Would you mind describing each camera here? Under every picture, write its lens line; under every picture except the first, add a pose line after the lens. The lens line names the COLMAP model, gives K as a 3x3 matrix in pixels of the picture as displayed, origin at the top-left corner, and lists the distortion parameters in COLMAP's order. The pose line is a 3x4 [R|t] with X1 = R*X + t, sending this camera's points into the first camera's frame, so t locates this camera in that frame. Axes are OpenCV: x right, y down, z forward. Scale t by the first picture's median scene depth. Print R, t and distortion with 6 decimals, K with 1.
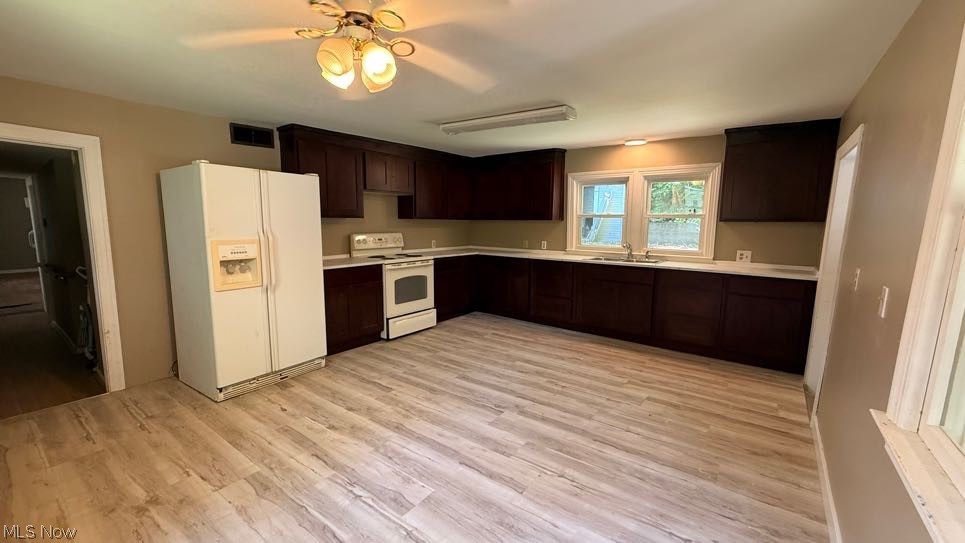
lens RADIAL K [[384.9, 0, 479.6], [0, 384.9, 268.6], [0, 0, 1]] dist [0.001284, 0.000151]
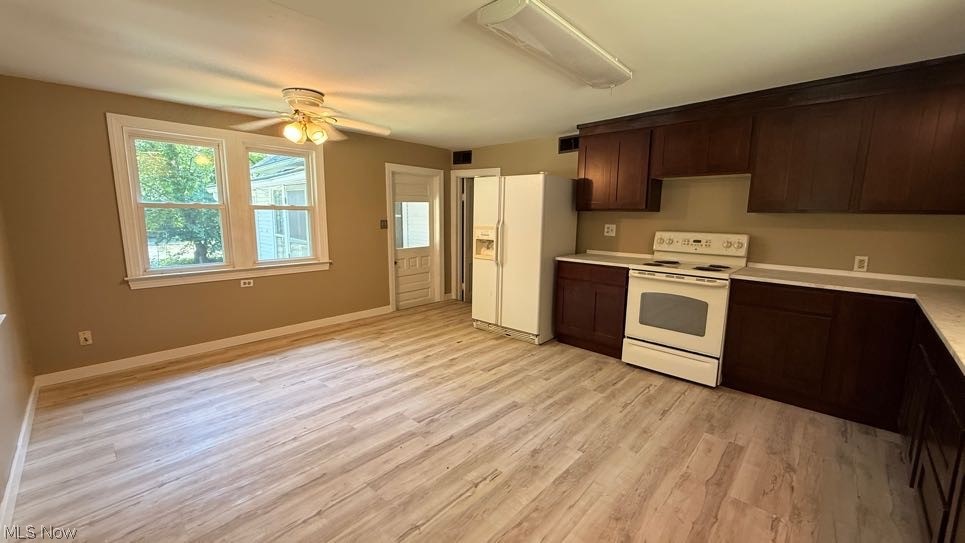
lens RADIAL K [[384.9, 0, 479.6], [0, 384.9, 268.6], [0, 0, 1]] dist [0.001284, 0.000151]
pose [[-0.111912, 0.134075, -0.984632, 0.792082], [-0.133286, 0.979878, 0.148577, -0.122182], [0.984739, 0.147865, -0.091790, 1.040315]]
